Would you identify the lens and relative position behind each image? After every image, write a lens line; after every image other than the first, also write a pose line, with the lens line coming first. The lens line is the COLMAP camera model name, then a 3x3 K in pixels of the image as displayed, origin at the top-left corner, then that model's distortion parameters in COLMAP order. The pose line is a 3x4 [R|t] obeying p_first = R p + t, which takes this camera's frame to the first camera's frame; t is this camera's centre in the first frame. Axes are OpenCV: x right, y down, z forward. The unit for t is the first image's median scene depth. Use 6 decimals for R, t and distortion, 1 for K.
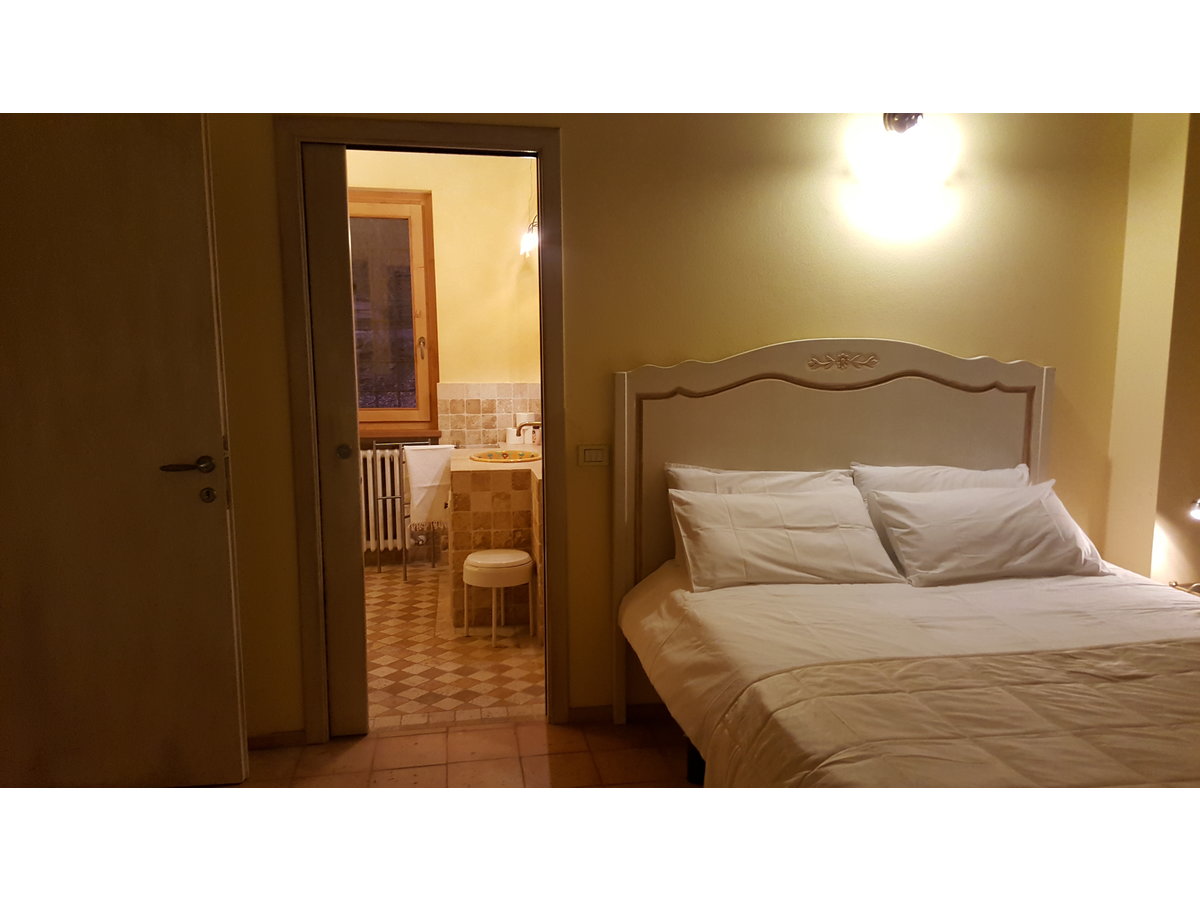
lens RADIAL K [[876.3, 0, 596.4], [0, 876.3, 463.8], [0, 0, 1]] dist [0.148778, -0.247599]
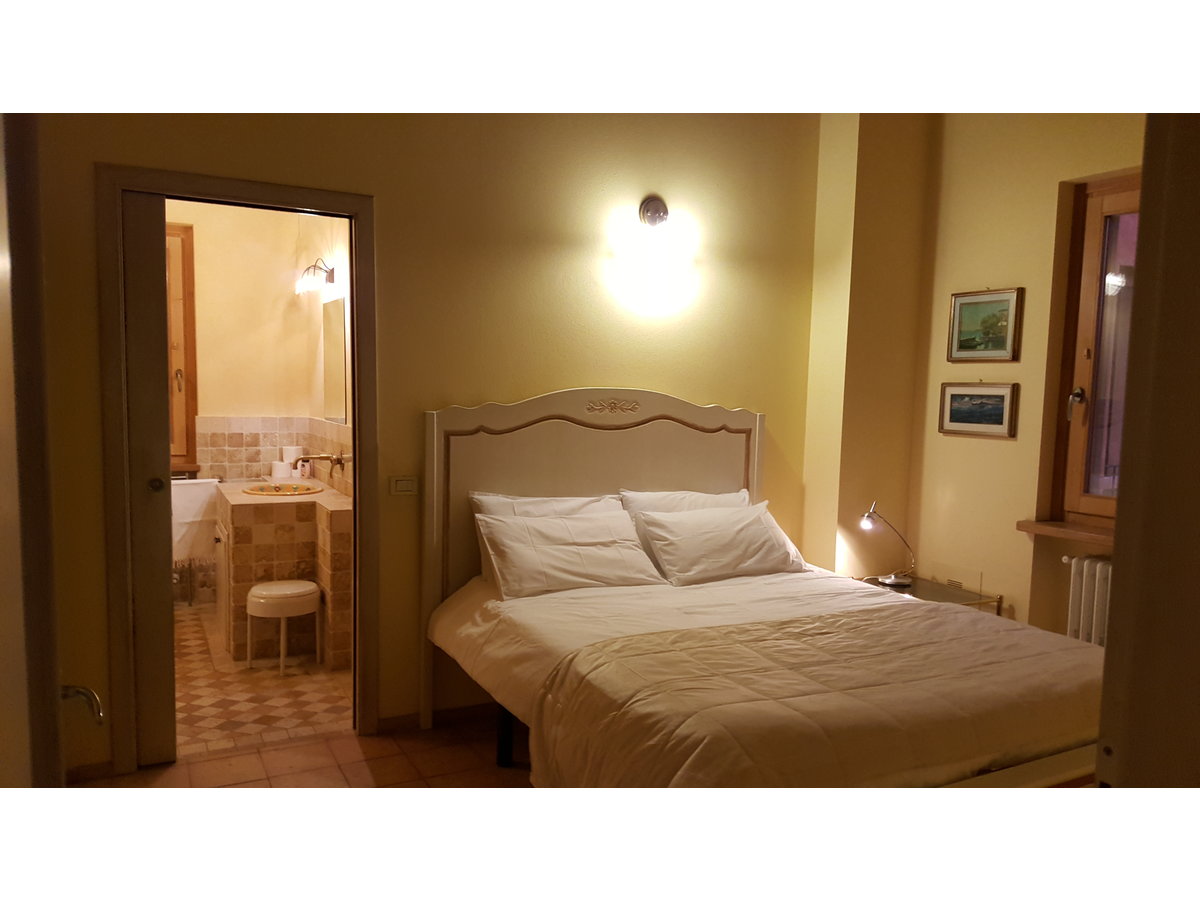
lens RADIAL K [[876.3, 0, 596.4], [0, 876.3, 463.8], [0, 0, 1]] dist [0.148778, -0.247599]
pose [[0.952250, -0.002931, 0.305306, -0.116971], [0.014742, 0.999229, -0.036388, 0.007345], [-0.304964, 0.039152, 0.951559, -0.144088]]
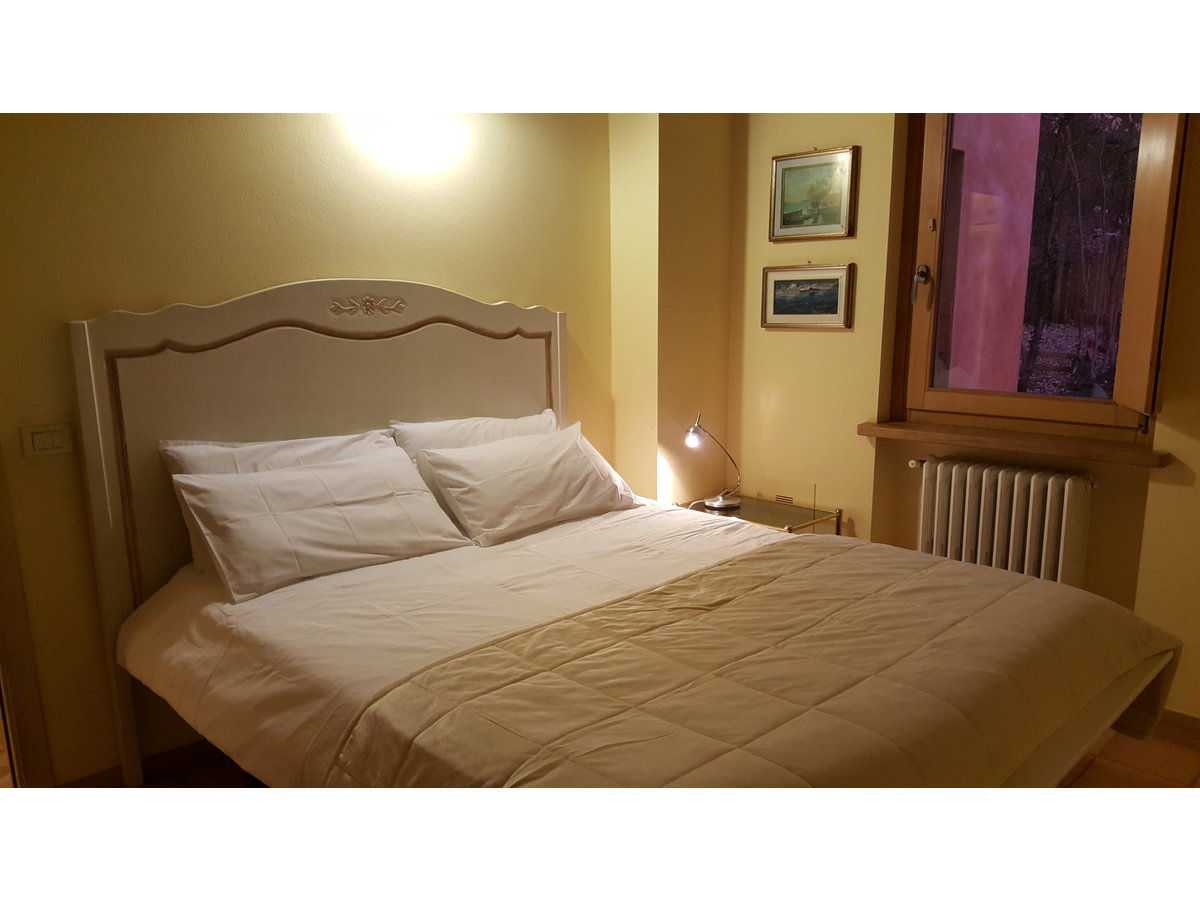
lens RADIAL K [[880.2, 0, 610.6], [0, 880.2, 481.3], [0, 0, 1]] dist [0.143445, -0.250666]
pose [[0.809948, -0.122299, 0.573609, -0.056483], [0.081786, 0.992013, 0.096025, -0.009448], [-0.580771, -0.030862, 0.813481, 0.148005]]
